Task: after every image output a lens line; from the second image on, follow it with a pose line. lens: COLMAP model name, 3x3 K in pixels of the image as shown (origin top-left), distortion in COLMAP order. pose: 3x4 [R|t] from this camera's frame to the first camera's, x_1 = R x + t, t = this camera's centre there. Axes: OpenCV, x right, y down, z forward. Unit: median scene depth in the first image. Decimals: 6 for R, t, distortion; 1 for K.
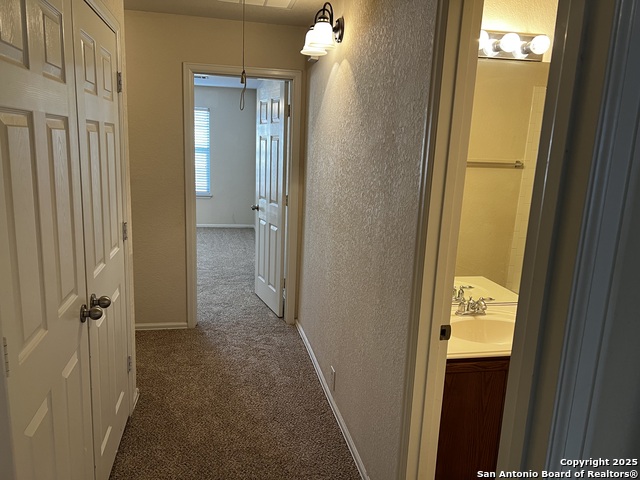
lens RADIAL K [[480.0, 0, 315.7], [0, 480.0, 244.5], [0, 0, 1]] dist [0.076844, -0.080599]
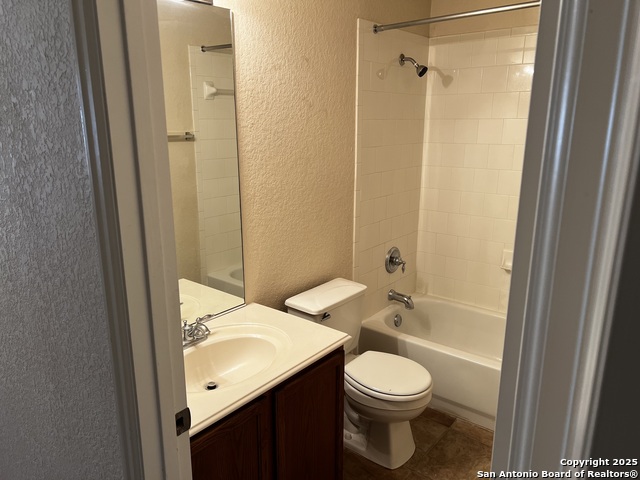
lens RADIAL K [[475.9, 0, 309.1], [0, 475.9, 244.3], [0, 0, 1]] dist [0.075691, -0.082773]
pose [[0.775887, -0.199841, 0.598384, 0.054048], [0.160154, 0.979824, 0.119567, -0.076503], [-0.610205, 0.003063, 0.792238, 0.330334]]
